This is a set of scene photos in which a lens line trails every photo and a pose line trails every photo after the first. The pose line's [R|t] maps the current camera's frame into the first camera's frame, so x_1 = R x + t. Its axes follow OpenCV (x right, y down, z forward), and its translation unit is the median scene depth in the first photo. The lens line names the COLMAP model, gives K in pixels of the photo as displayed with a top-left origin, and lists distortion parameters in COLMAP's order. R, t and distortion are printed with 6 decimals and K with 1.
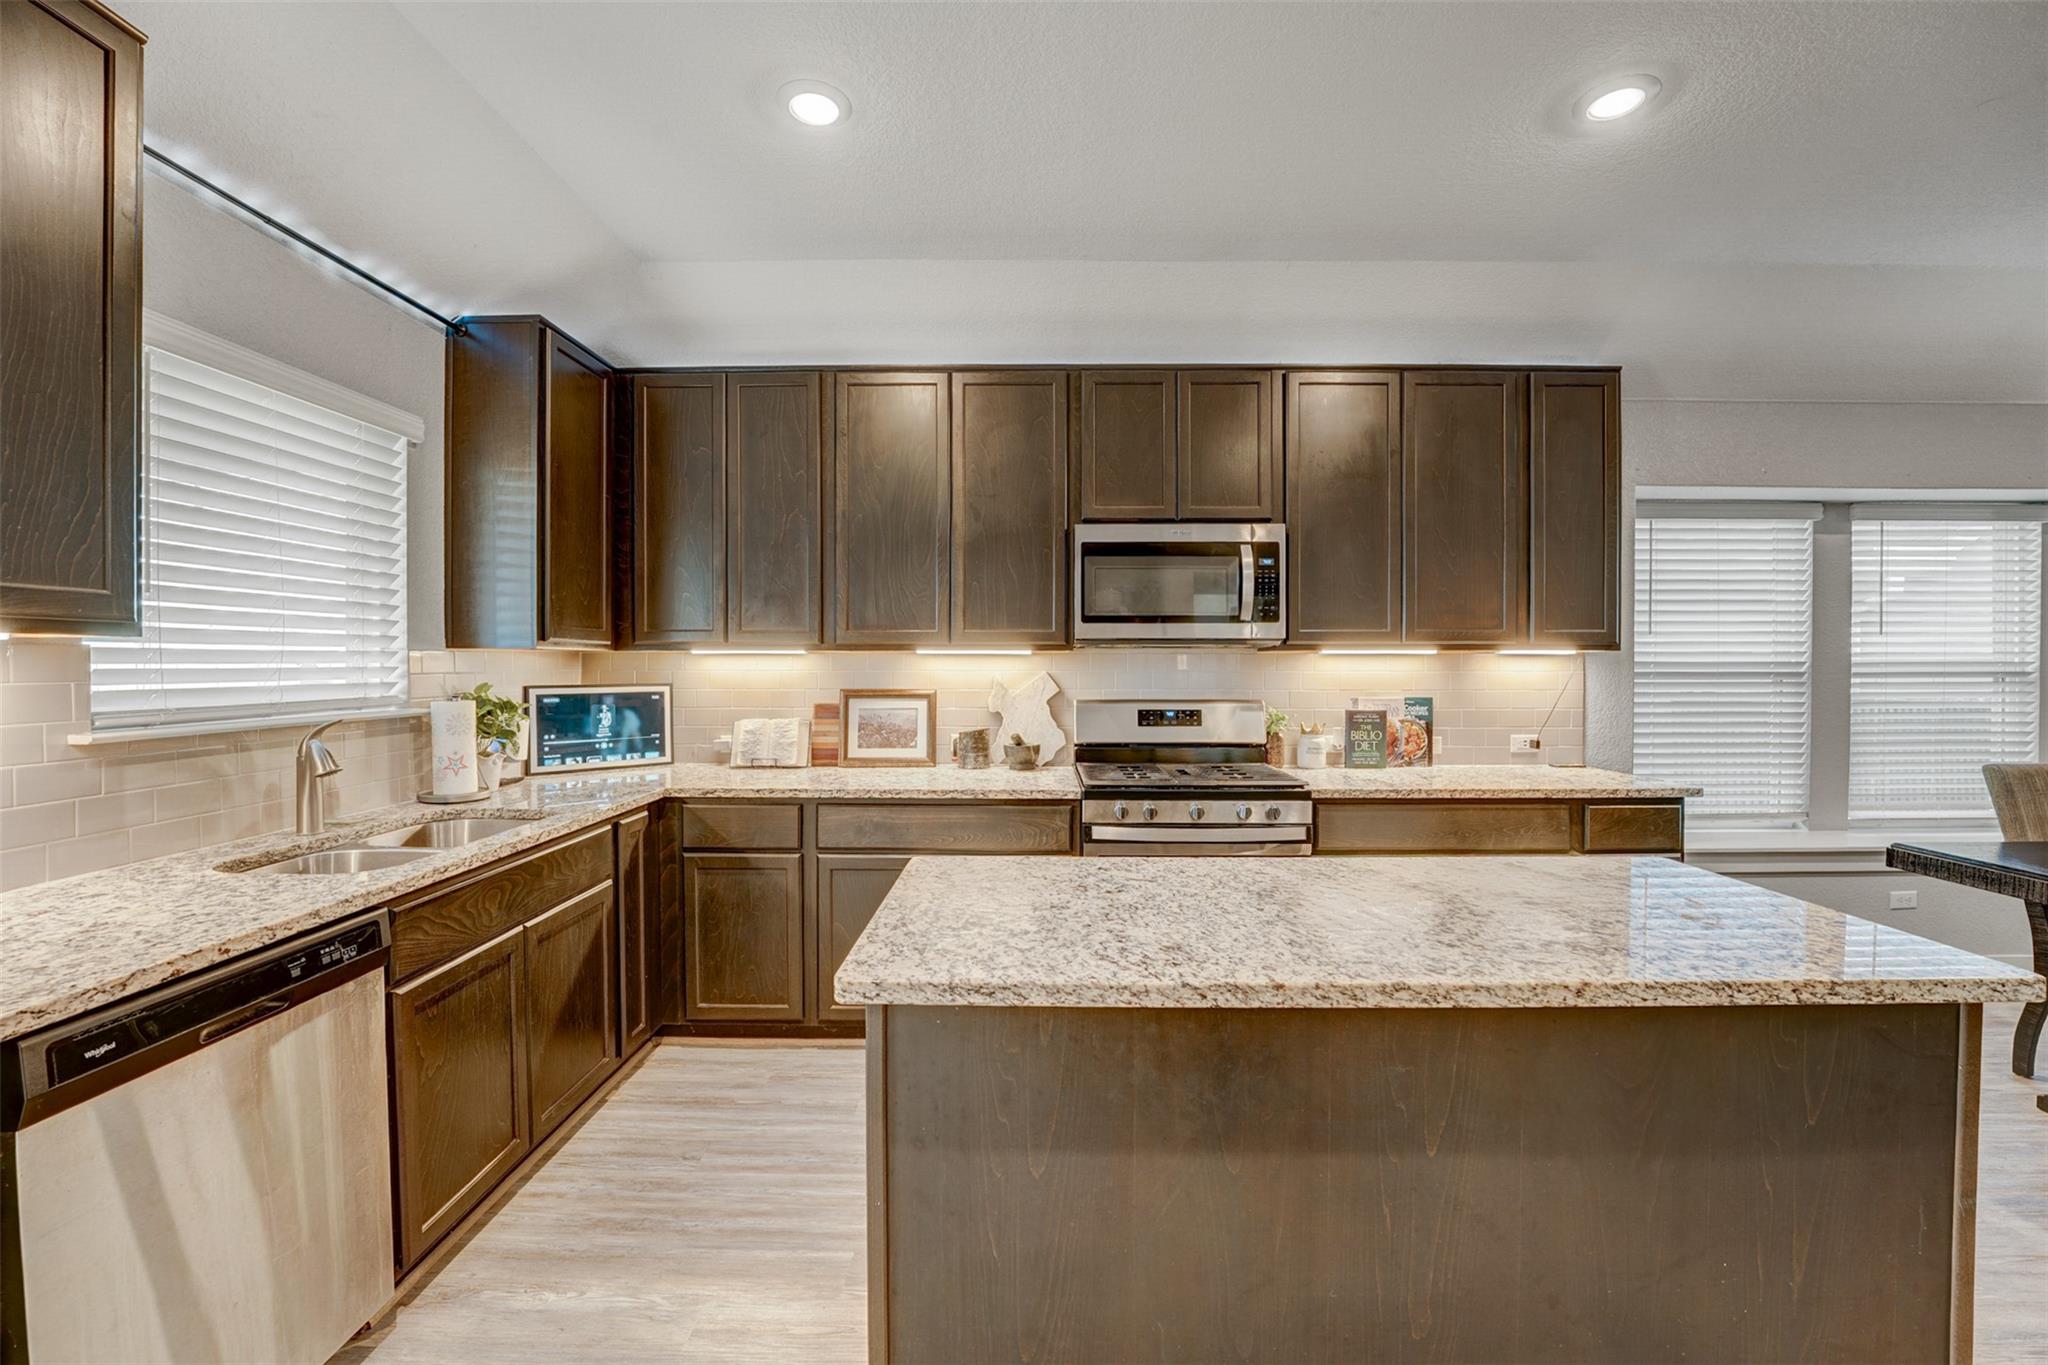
lens RADIAL K [[836.8, 0, 1030.2], [0, 836.8, 671.4], [0, 0, 1]] dist [-0.028230, 0.003703]
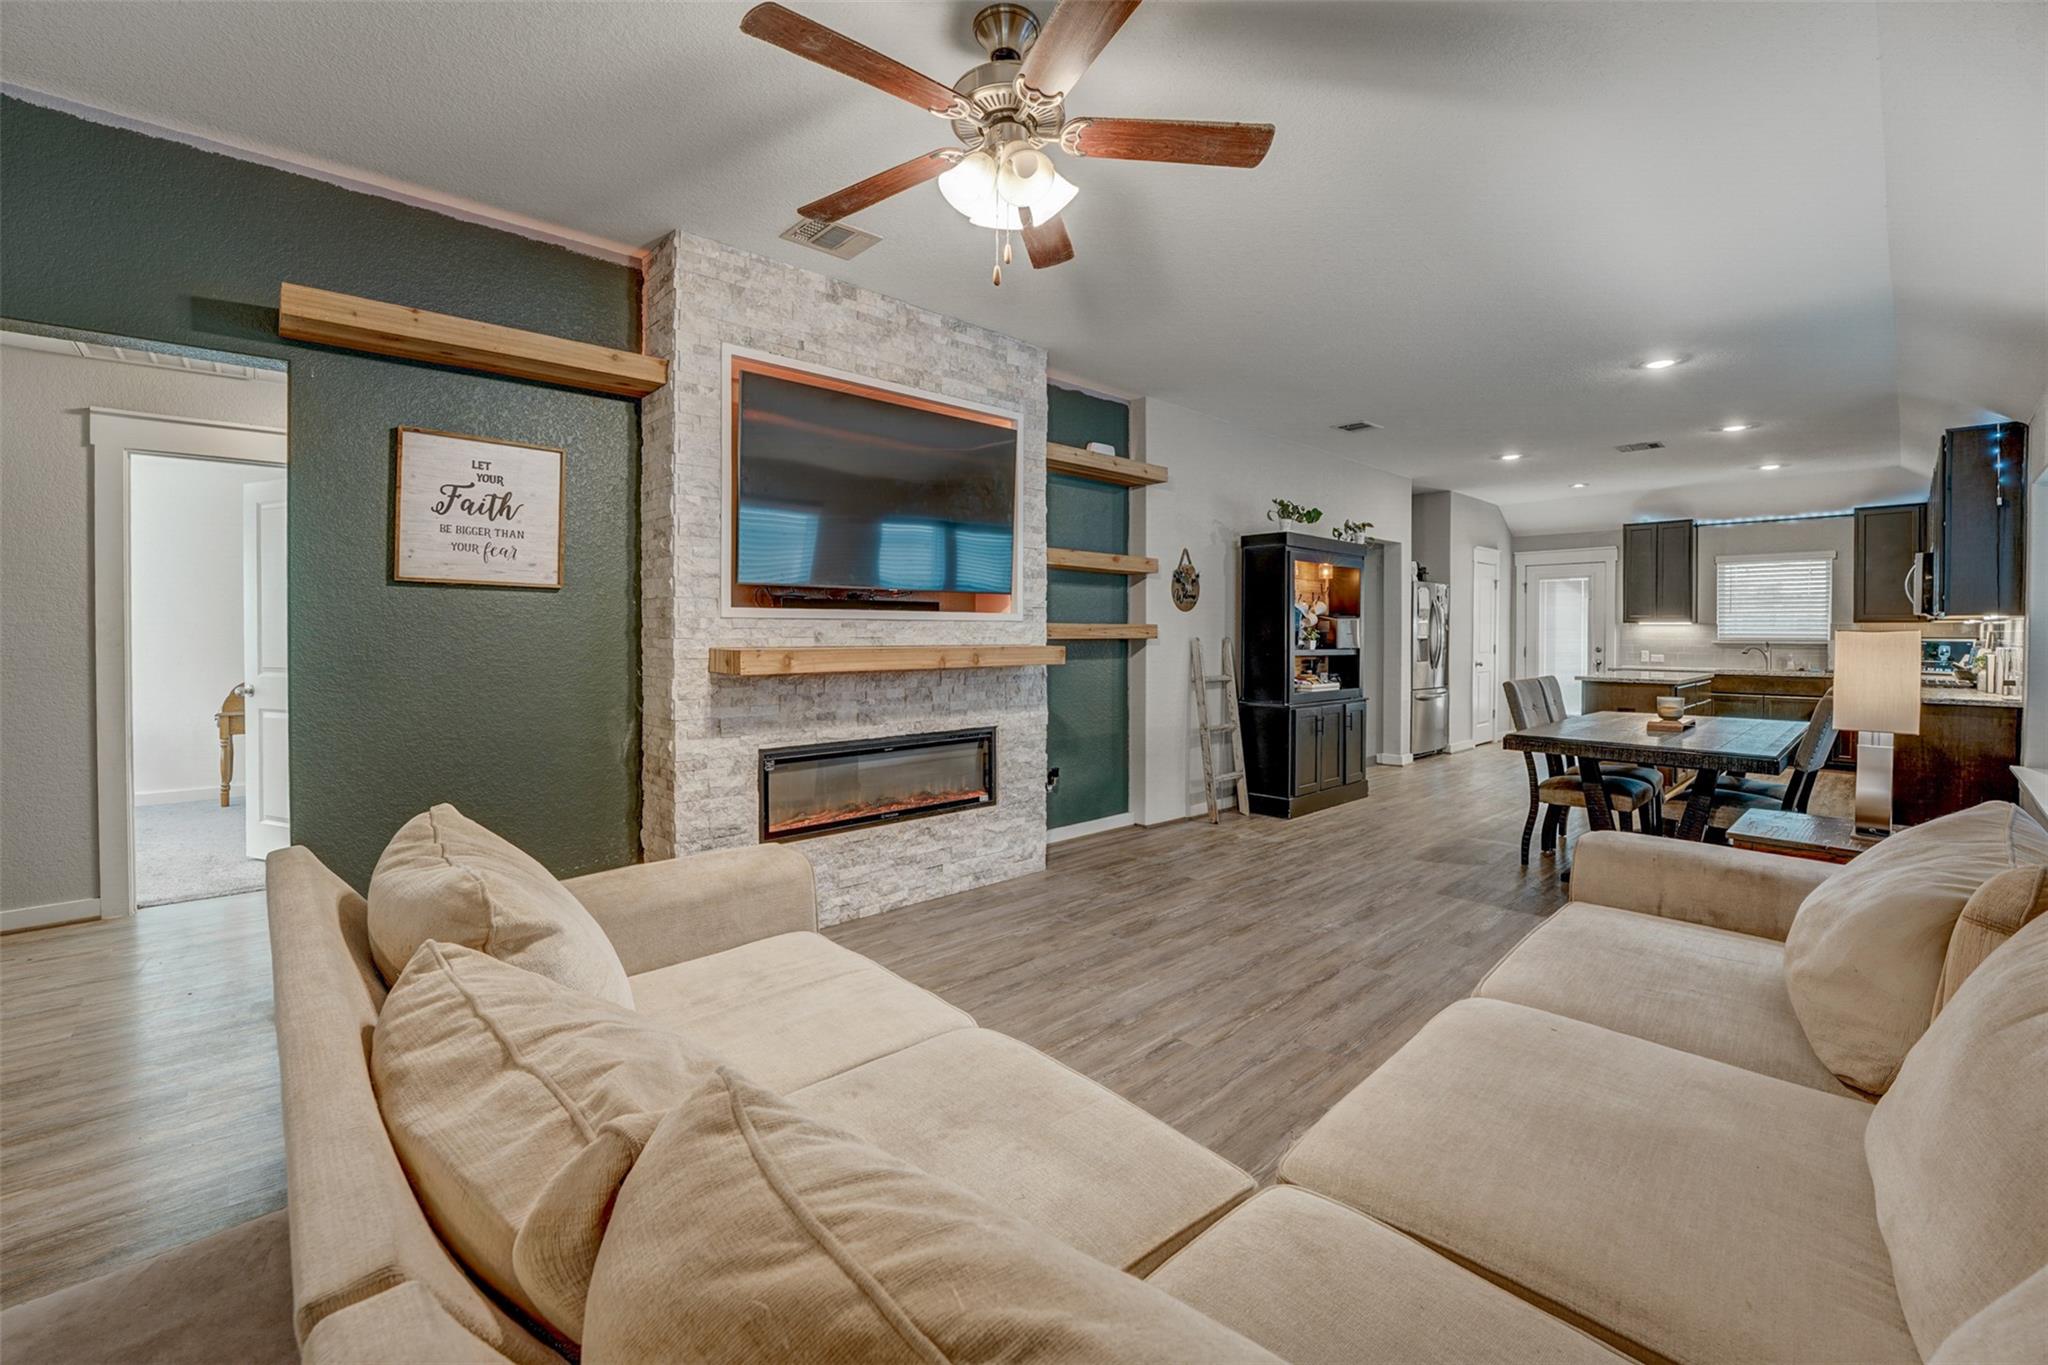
lens RADIAL K [[836.8, 0, 1009.4], [0, 836.8, 634.4], [0, 0, 1]] dist [-0.028230, 0.003703]
pose [[-0.733030, 0.000213, -0.680196, 2.790611], [-0.011371, 0.999856, 0.012567, 0.009801], [0.680101, 0.016946, -0.732923, 0.857614]]
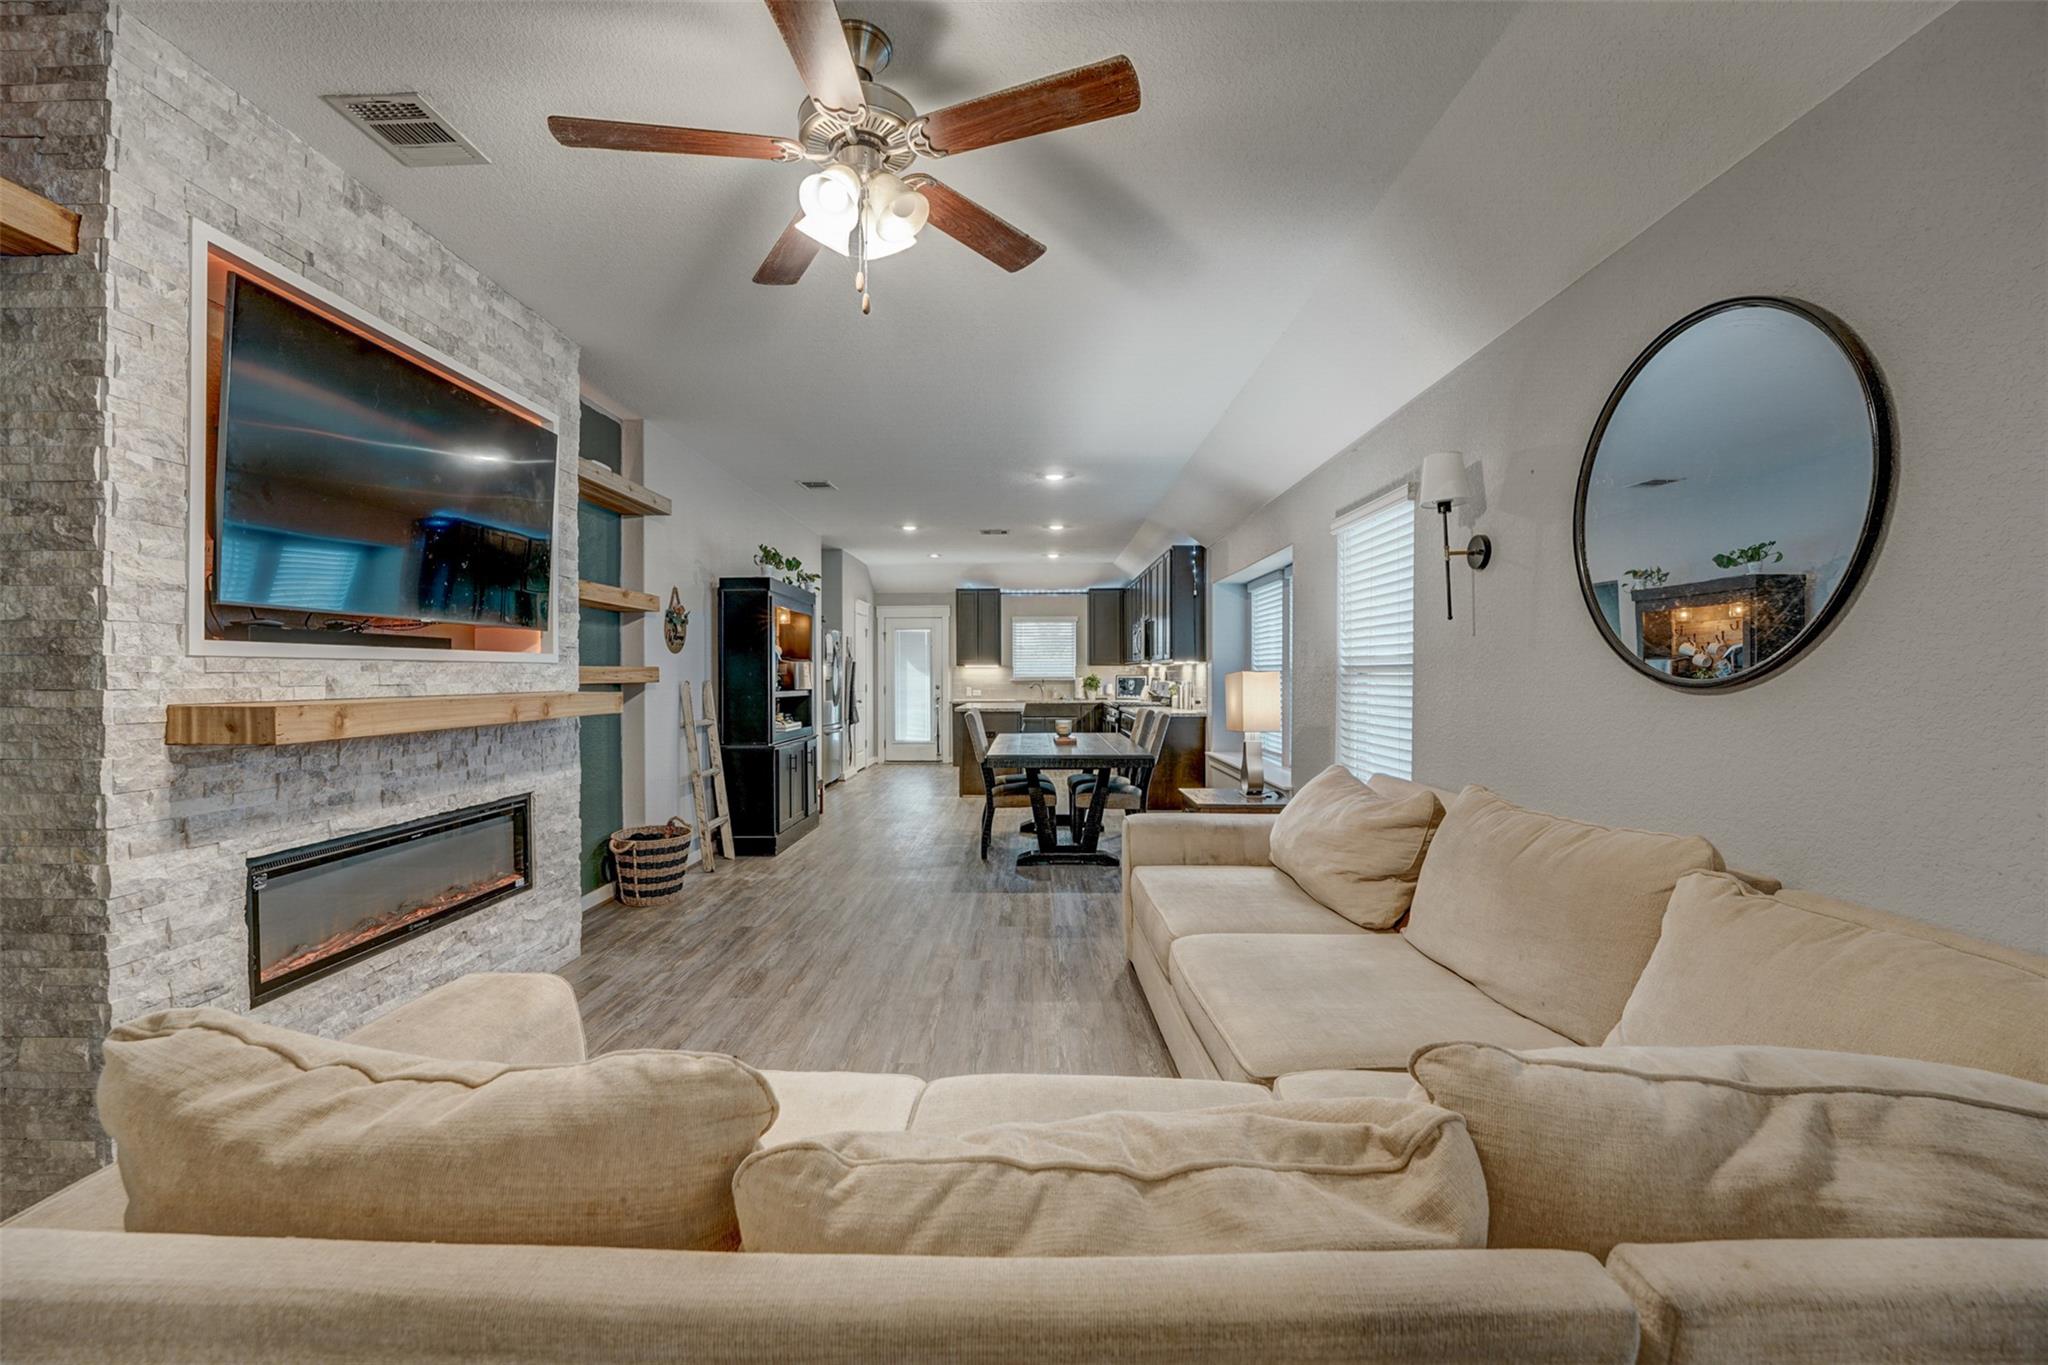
lens RADIAL K [[836.8, 0, 1006.7], [0, 836.8, 669.2], [0, 0, 1]] dist [-0.028230, 0.003703]
pose [[-0.016898, -0.005890, -0.999840, 2.960843], [-0.008553, 0.999947, -0.005746, 0.014418], [0.999821, 0.008455, -0.016947, 0.516687]]
